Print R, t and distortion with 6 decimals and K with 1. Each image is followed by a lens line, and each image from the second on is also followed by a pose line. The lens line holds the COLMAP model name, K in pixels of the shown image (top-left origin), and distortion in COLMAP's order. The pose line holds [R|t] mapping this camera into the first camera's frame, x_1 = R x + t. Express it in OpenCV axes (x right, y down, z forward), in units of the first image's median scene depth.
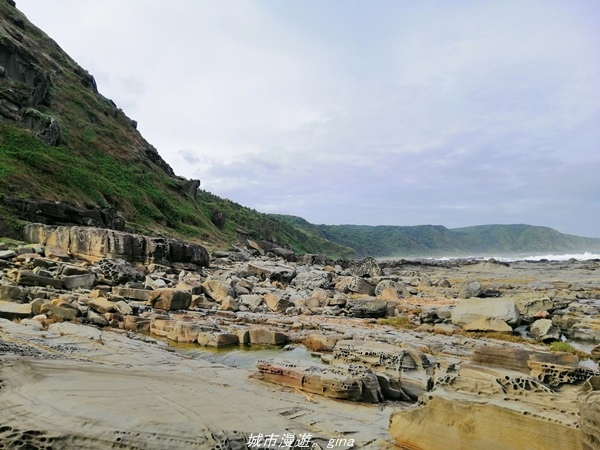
lens RADIAL K [[452.7, 0, 300.0], [0, 452.7, 223.5], [0, 0, 1]] dist [0.014084, -0.017691]
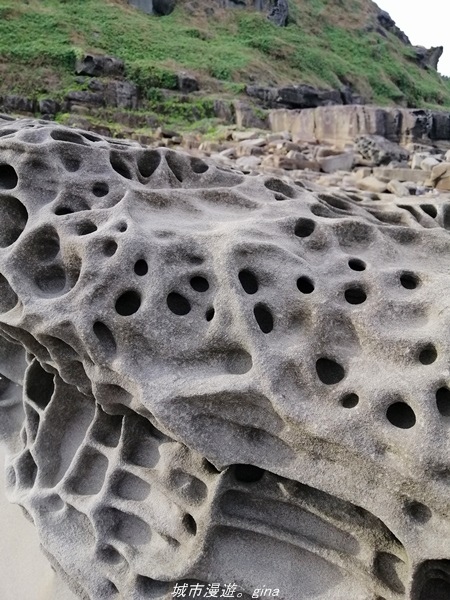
lens RADIAL K [[452.7, 0, 225.2], [0, 452.7, 300.4], [0, 0, 1]] dist [0.014084, -0.017691]
pose [[0.821889, 0.112279, -0.558472, -0.107623], [0.099648, 0.936928, 0.335016, 0.045523], [0.560864, -0.330997, 0.758863, 0.092998]]
